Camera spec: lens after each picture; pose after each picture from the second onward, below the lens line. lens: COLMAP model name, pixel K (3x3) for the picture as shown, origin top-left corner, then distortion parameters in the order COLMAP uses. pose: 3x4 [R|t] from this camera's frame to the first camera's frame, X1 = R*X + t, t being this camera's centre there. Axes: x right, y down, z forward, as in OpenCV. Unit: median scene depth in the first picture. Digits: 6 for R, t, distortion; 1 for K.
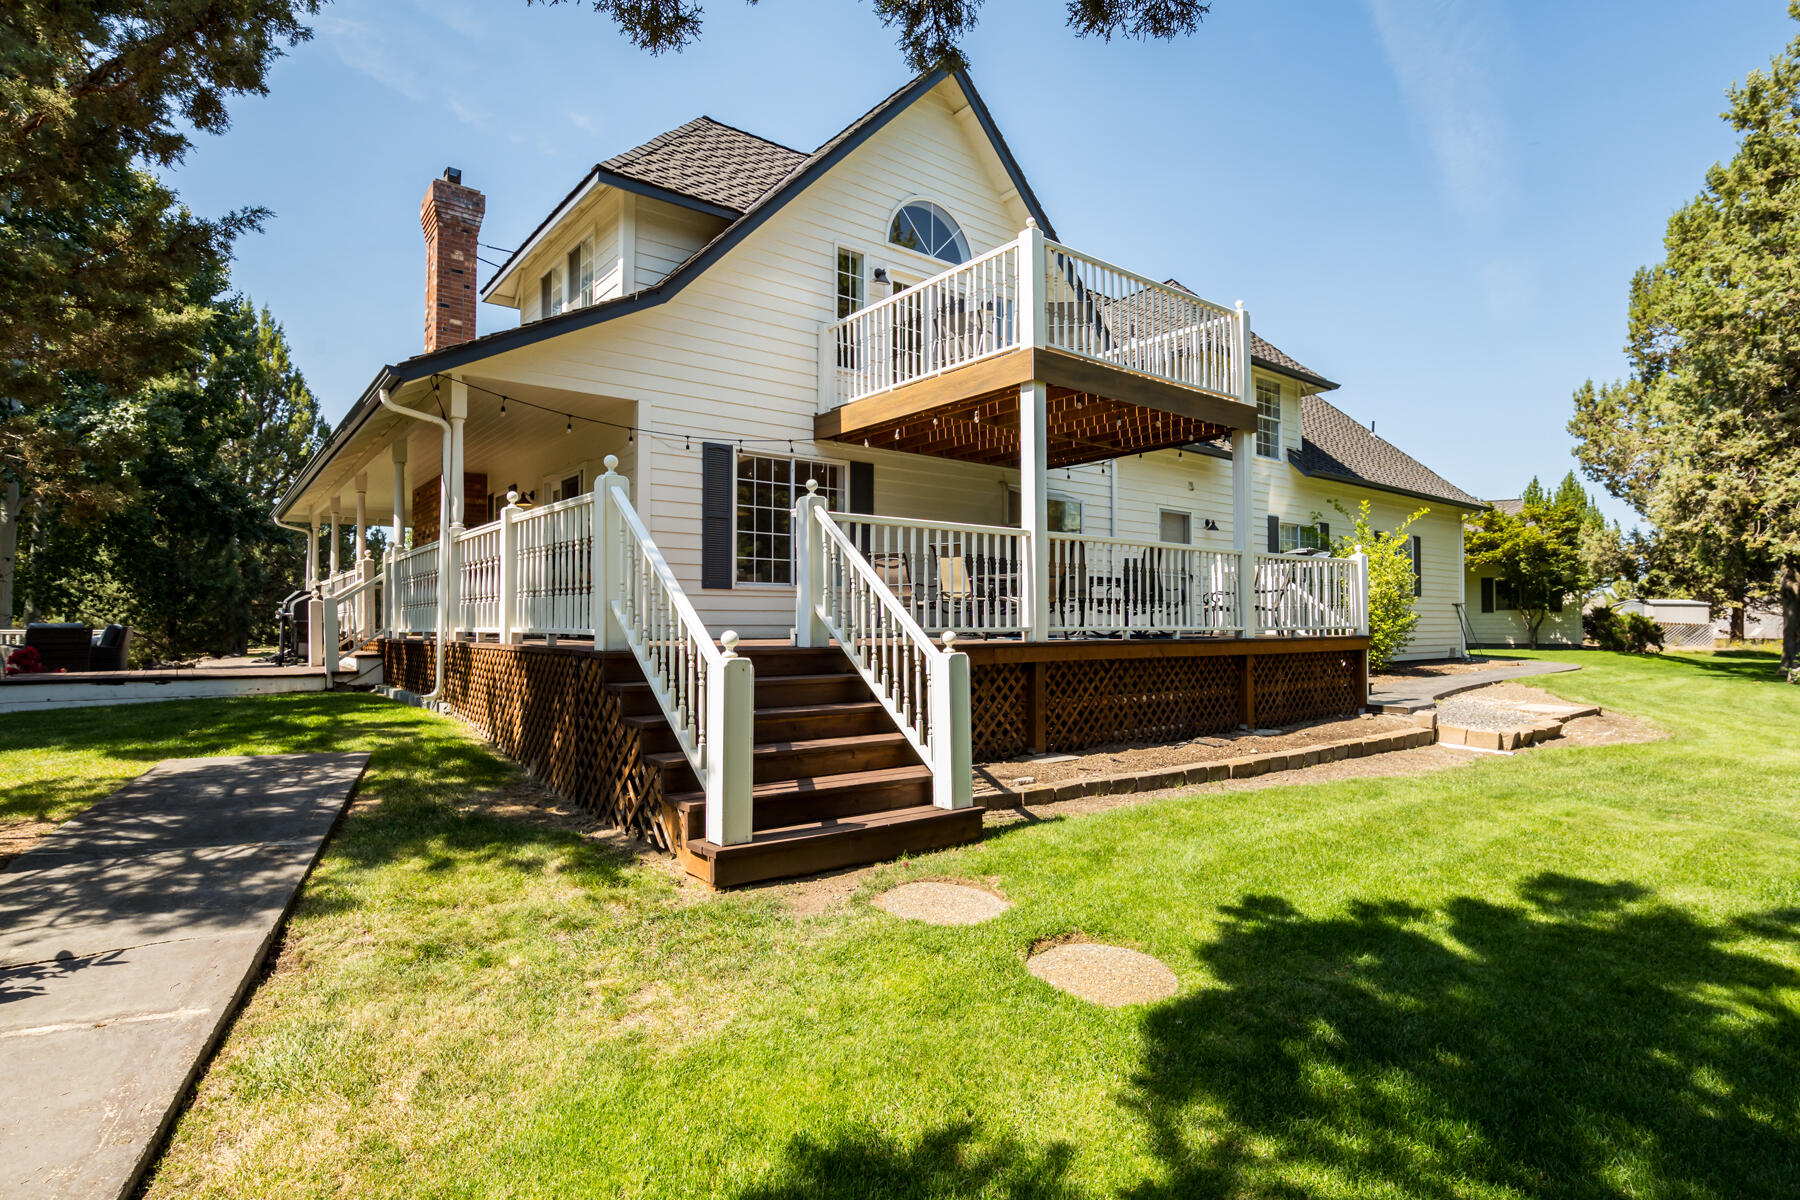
lens RADIAL K [[916.9, 0, 907.1], [0, 916.9, 596.6], [0, 0, 1]] dist [-0.010231, -0.000349]
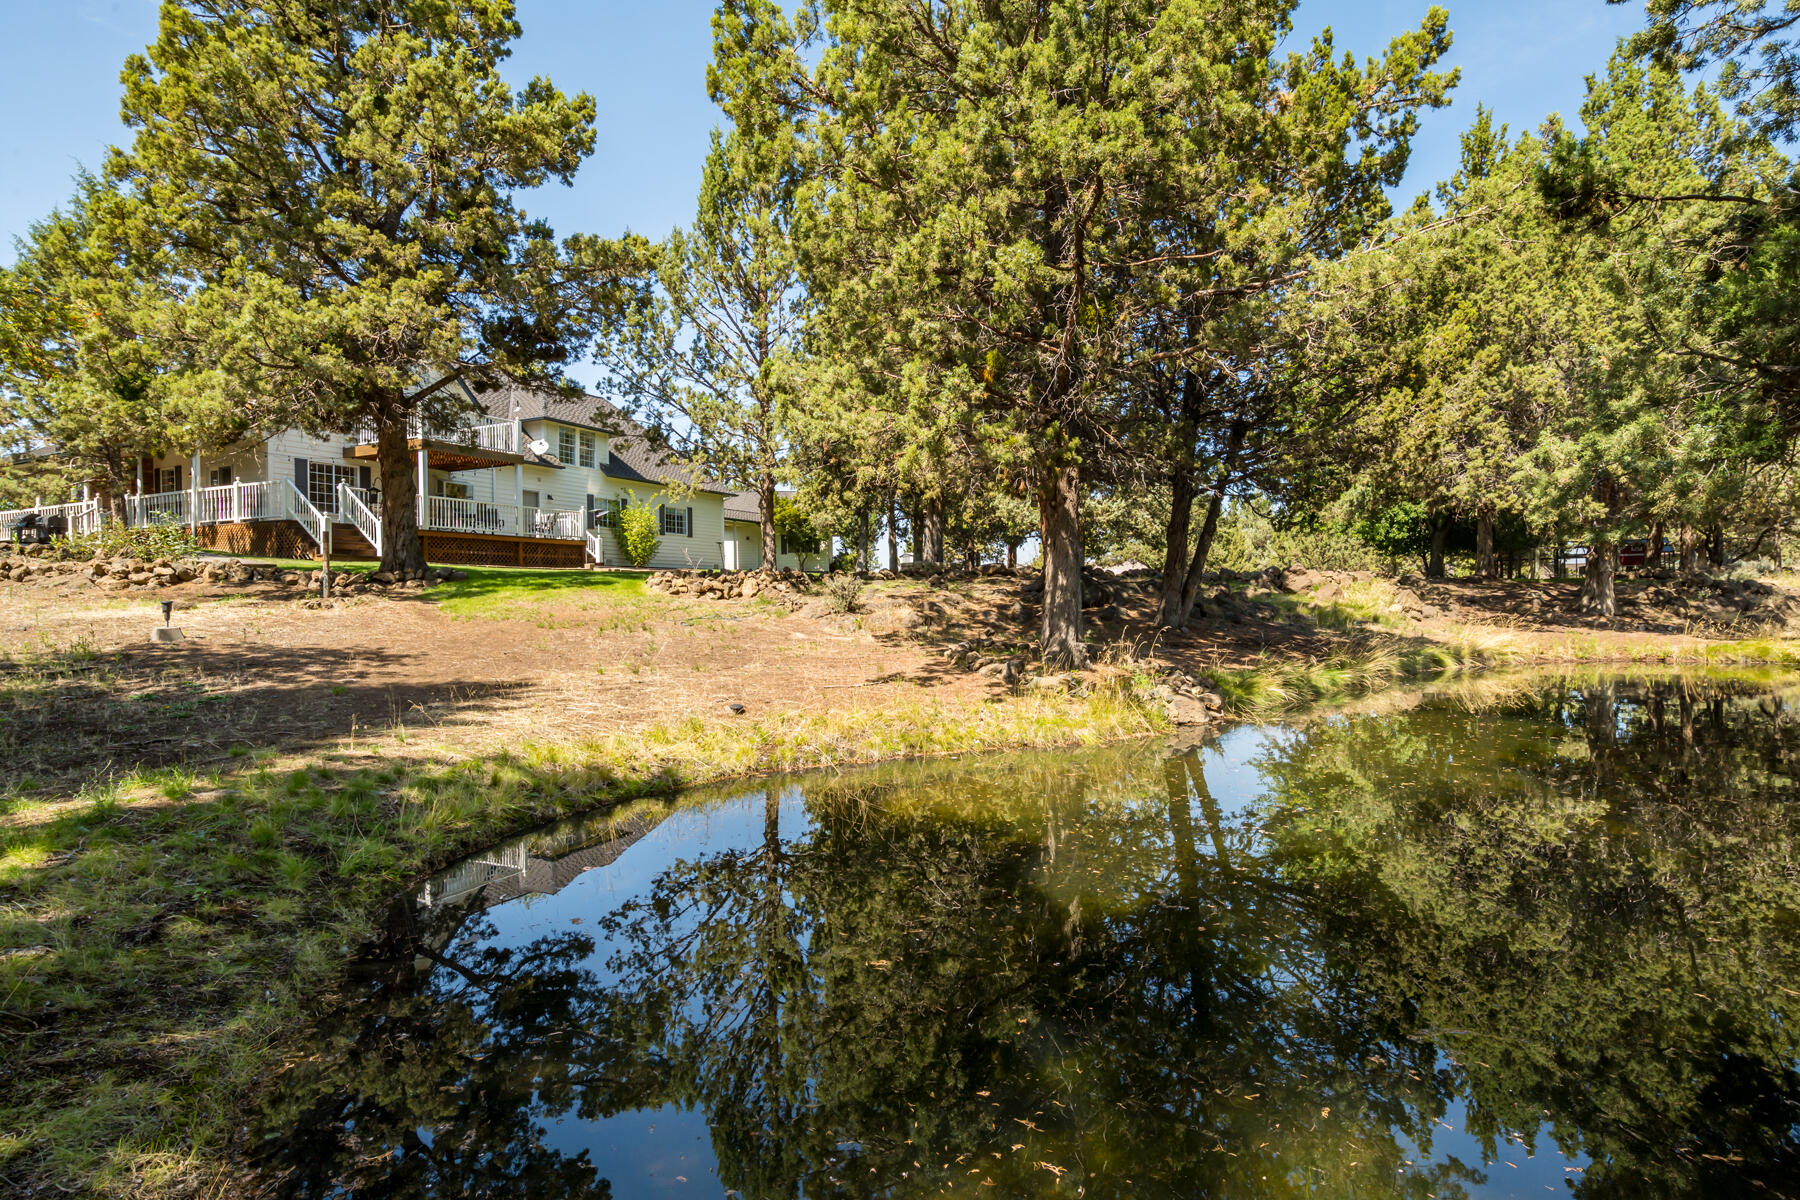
lens RADIAL K [[916.9, 0, 907.1], [0, 916.9, 596.6], [0, 0, 1]] dist [-0.010231, -0.000349]
pose [[0.895803, -0.007025, 0.444395, 0.190996], [-0.006343, 0.999571, 0.028588, 0.148922], [-0.444405, -0.028428, 0.895375, -2.186891]]
